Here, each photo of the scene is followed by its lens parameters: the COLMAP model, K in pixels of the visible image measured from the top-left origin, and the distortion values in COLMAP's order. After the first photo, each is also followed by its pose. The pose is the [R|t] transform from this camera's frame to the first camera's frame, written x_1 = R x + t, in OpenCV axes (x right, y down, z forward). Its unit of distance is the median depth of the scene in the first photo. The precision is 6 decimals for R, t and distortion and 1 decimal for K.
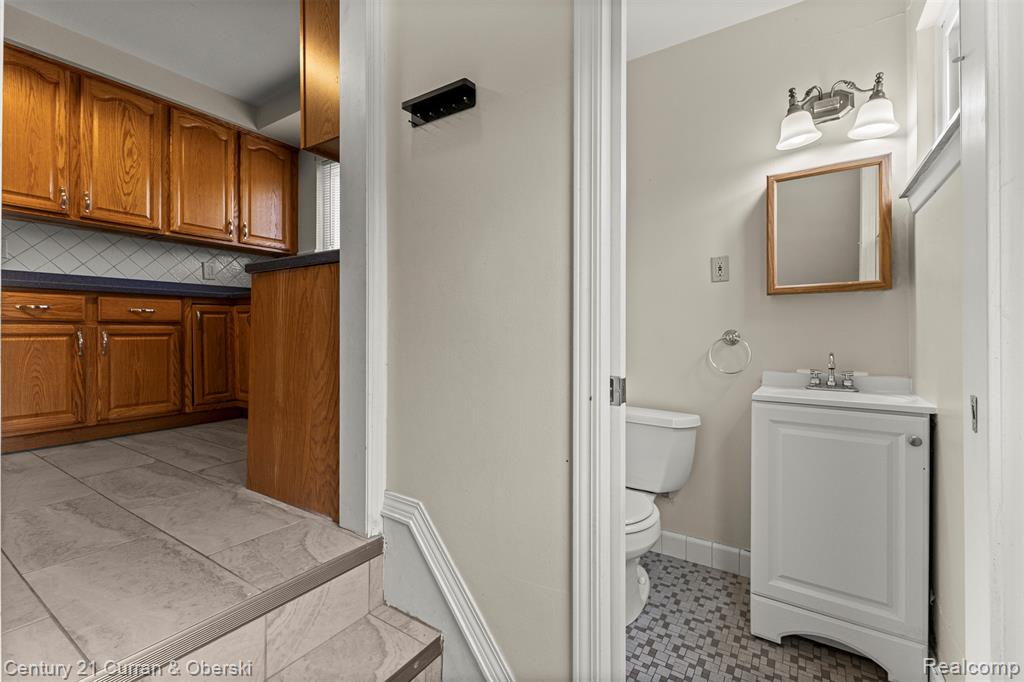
lens RADIAL K [[442.3, 0, 511.7], [0, 442.3, 335.7], [0, 0, 1]] dist [0.017406, -0.006289]
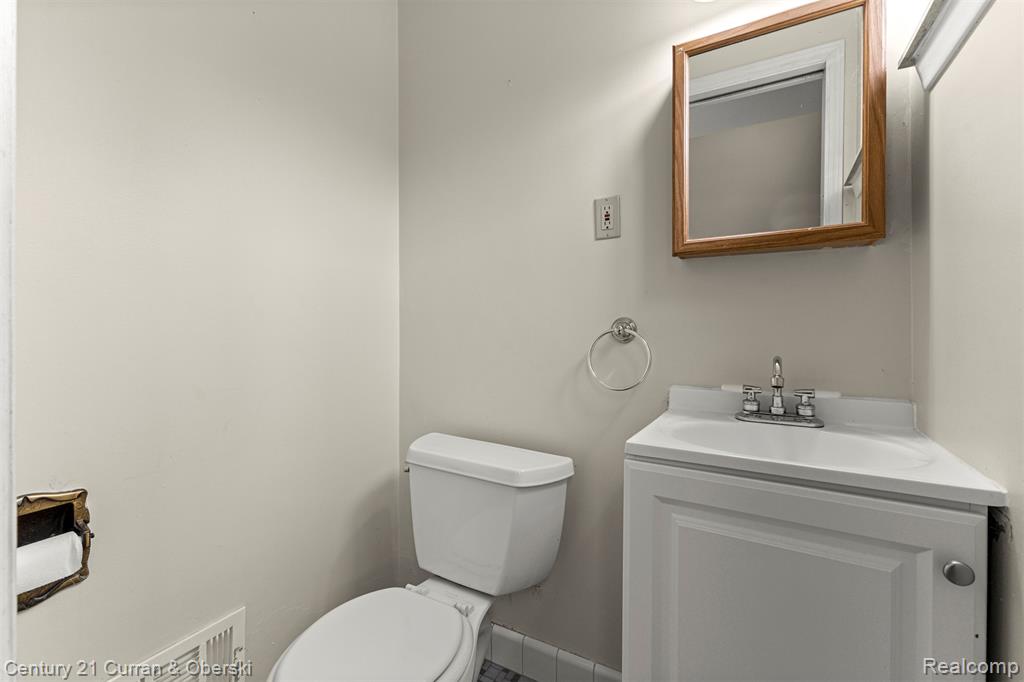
lens RADIAL K [[438.9, 0, 514.5], [0, 438.9, 334.1], [0, 0, 1]] dist [0.008082, -0.000212]
pose [[0.997930, -0.003293, 0.064224, 0.349971], [0.002676, 0.999949, 0.009693, 0.003779], [-0.064252, -0.009501, 0.997888, 0.466630]]
